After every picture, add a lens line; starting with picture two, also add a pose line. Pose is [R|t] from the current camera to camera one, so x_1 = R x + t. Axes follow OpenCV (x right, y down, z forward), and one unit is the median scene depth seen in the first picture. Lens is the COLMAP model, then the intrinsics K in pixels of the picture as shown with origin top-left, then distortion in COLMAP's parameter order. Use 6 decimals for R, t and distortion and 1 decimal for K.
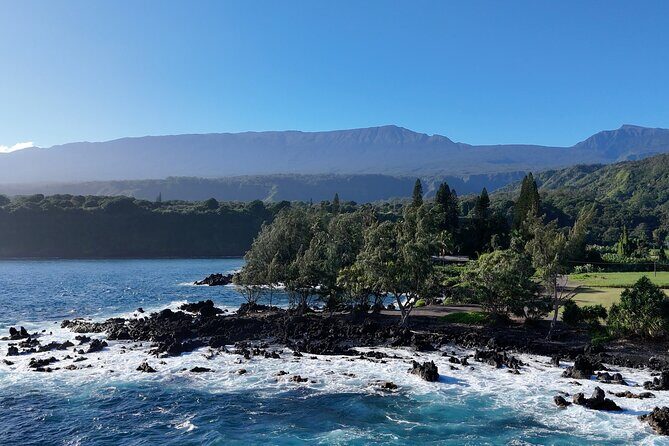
lens RADIAL K [[557.0, 0, 335.1], [0, 557.0, 220.2], [0, 0, 1]] dist [0.013355, -0.017513]
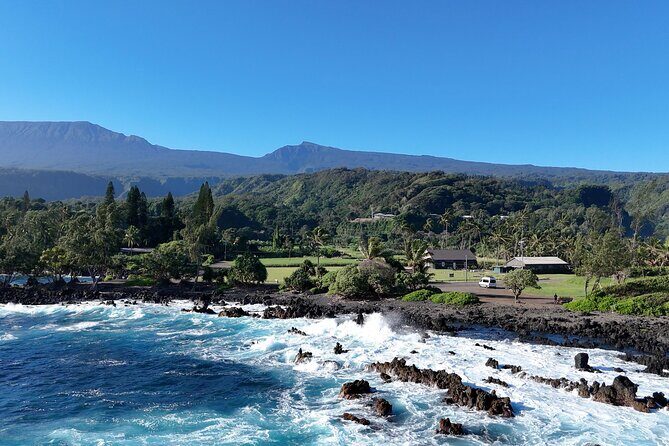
lens RADIAL K [[557.0, 0, 335.5], [0, 557.0, 215.9], [0, 0, 1]] dist [0.013355, -0.017513]
pose [[0.864374, 0.022351, 0.502352, -0.015615], [-0.016431, 0.999734, -0.016209, 0.004439], [-0.502581, 0.005757, 0.864511, -0.131196]]
